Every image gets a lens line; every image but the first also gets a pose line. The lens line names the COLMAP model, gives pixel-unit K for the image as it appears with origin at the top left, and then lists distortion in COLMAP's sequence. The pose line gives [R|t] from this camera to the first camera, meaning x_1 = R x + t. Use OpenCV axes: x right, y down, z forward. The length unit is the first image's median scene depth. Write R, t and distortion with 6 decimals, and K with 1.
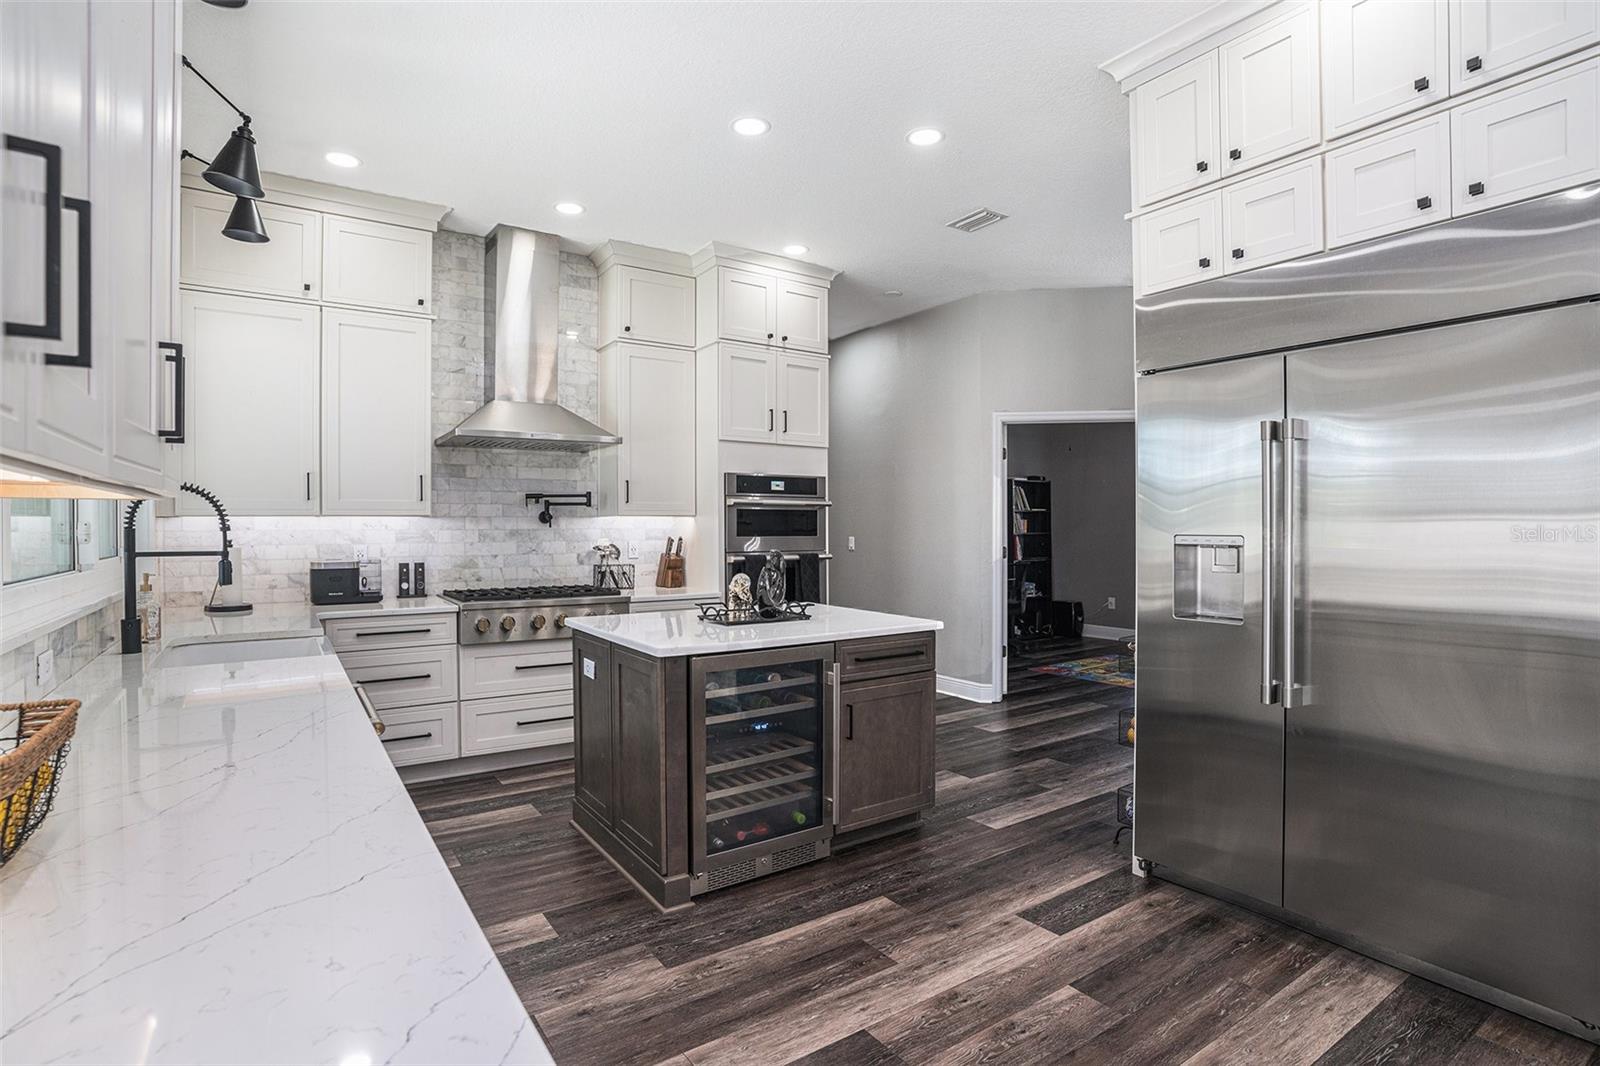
lens RADIAL K [[783.9, 0, 793.7], [0, 783.9, 534.6], [0, 0, 1]] dist [-0.059939, 0.001157]
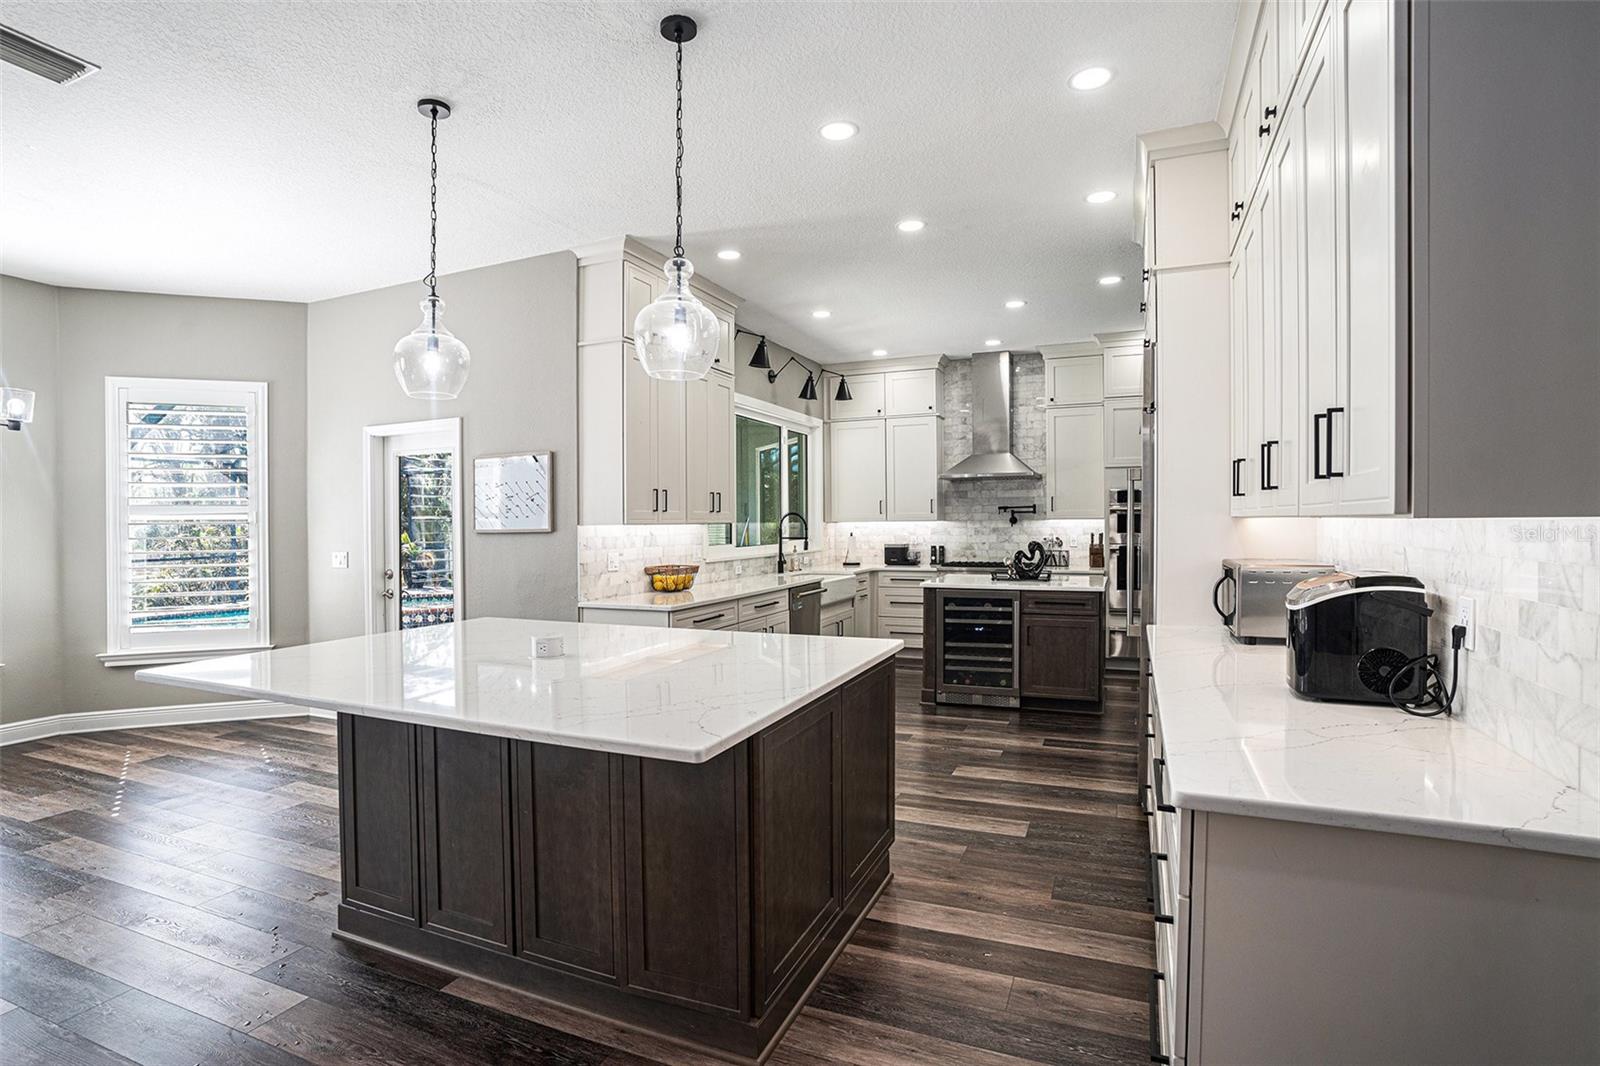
lens RADIAL K [[783.9, 0, 793.7], [0, 783.9, 534.6], [0, 0, 1]] dist [-0.059939, 0.001157]
pose [[0.542838, 0.010428, -0.839773, 0.988251], [-0.003107, 0.999941, 0.010409, -0.009570], [0.839832, -0.003041, 0.542838, -0.340021]]
